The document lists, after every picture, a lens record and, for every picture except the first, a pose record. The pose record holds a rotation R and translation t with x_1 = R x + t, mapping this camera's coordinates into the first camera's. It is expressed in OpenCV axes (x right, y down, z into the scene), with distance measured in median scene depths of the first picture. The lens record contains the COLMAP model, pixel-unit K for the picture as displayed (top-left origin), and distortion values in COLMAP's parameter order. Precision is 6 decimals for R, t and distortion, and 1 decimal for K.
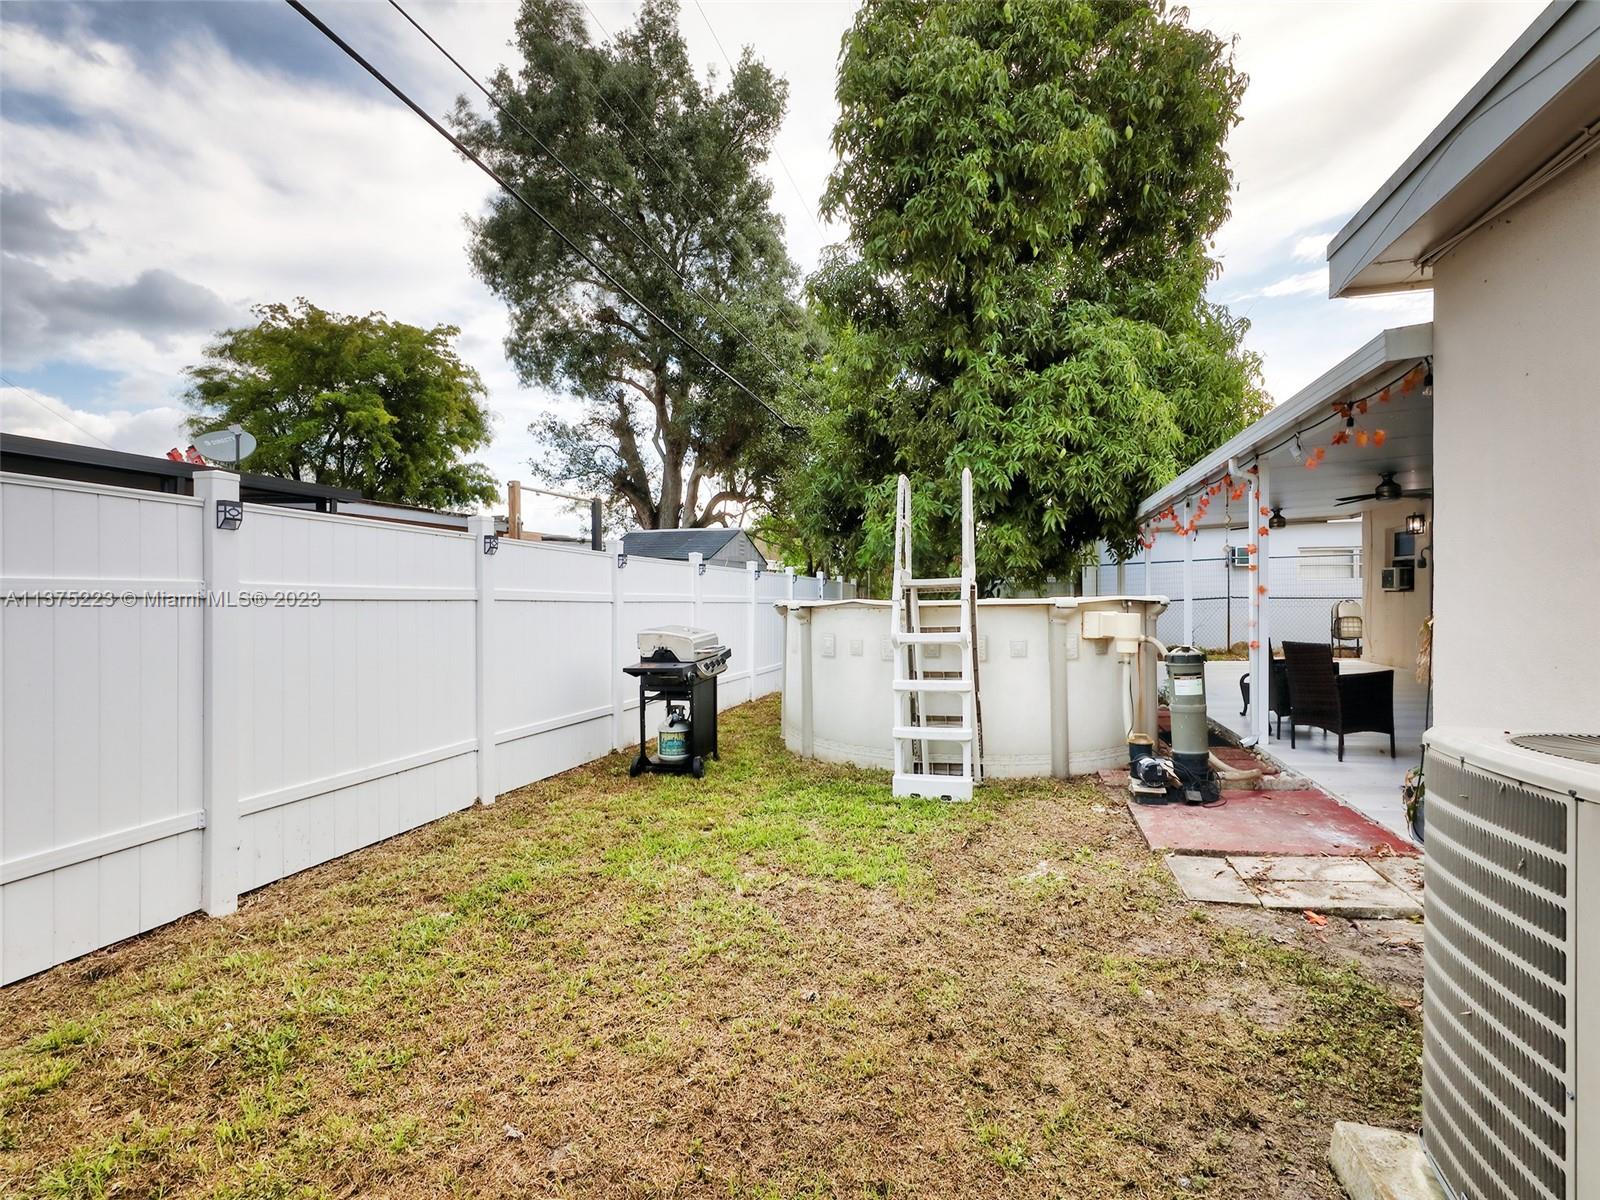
lens RADIAL K [[743.0, 0, 796.0], [0, 743.0, 598.2], [0, 0, 1]] dist [0.003876, -0.000407]
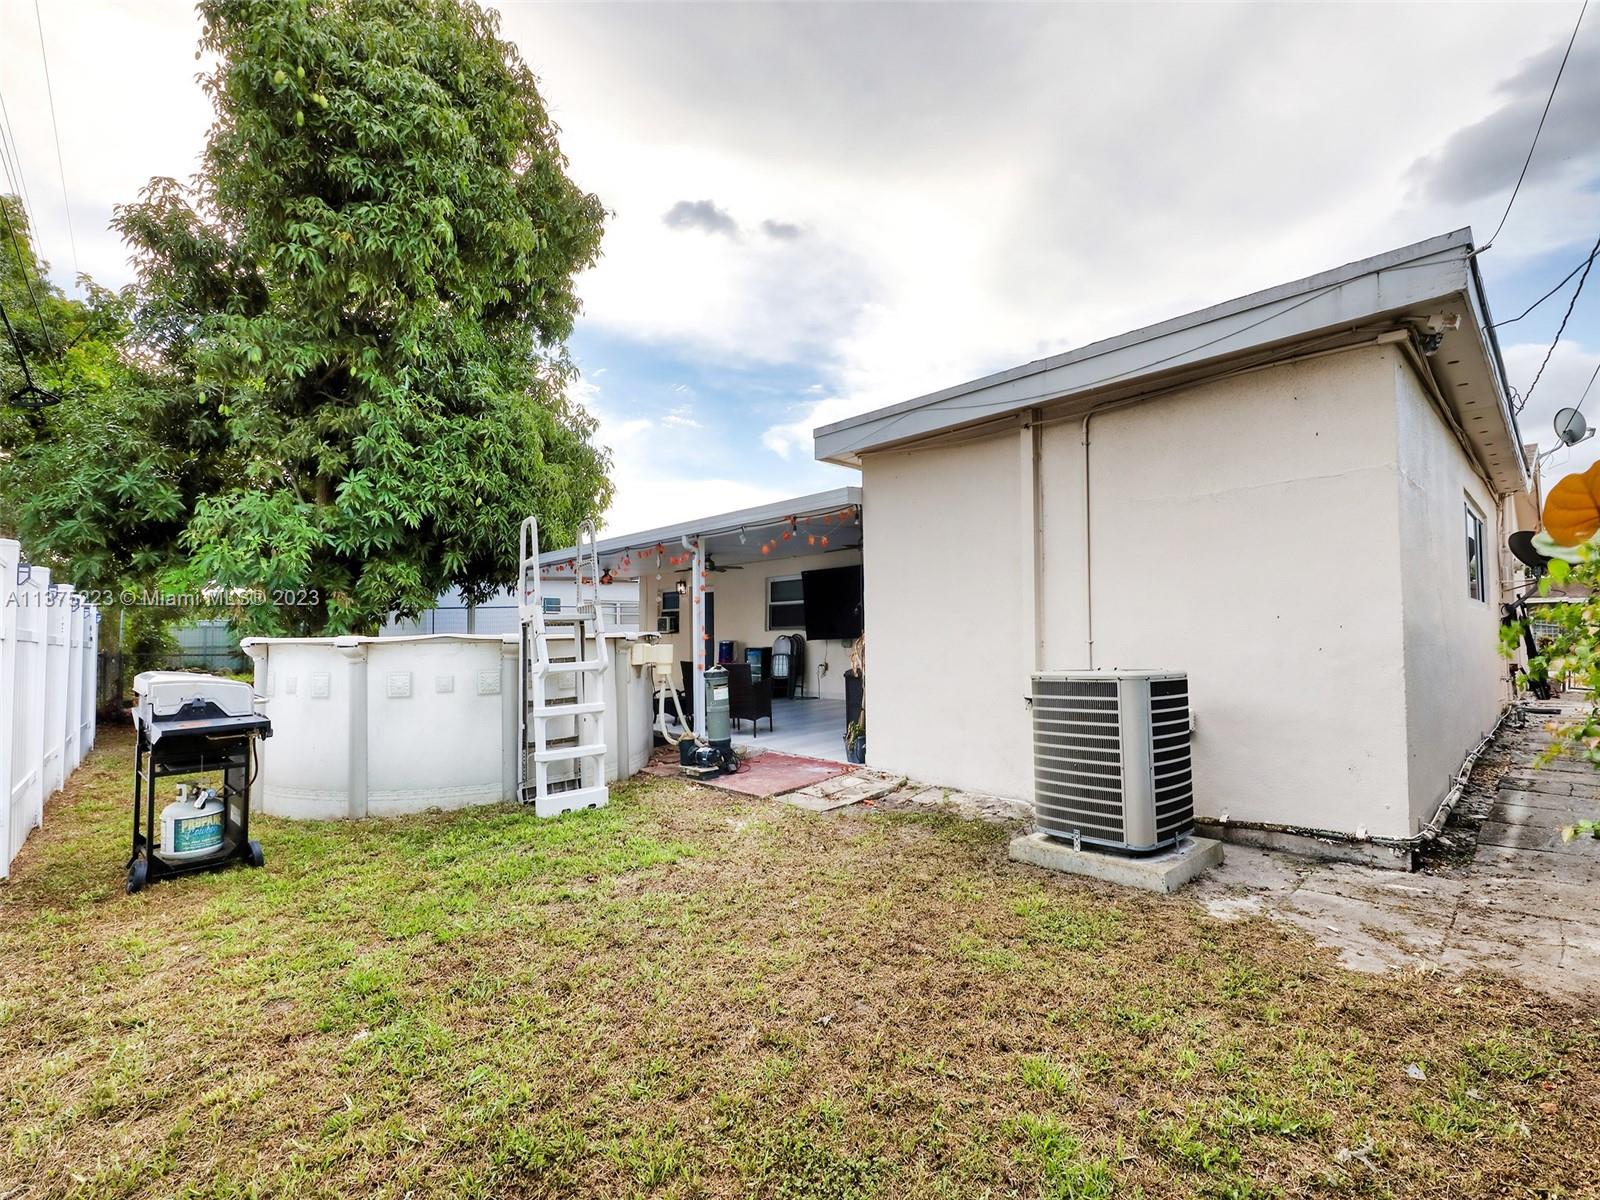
lens RADIAL K [[743.0, 0, 807.4], [0, 743.0, 604.5], [0, 0, 1]] dist [0.003876, -0.000407]
pose [[0.482884, 0.038473, 0.874839, -0.384715], [0.010714, 0.998700, -0.049833, 0.011565], [-0.875619, 0.033437, 0.481845, 0.088650]]
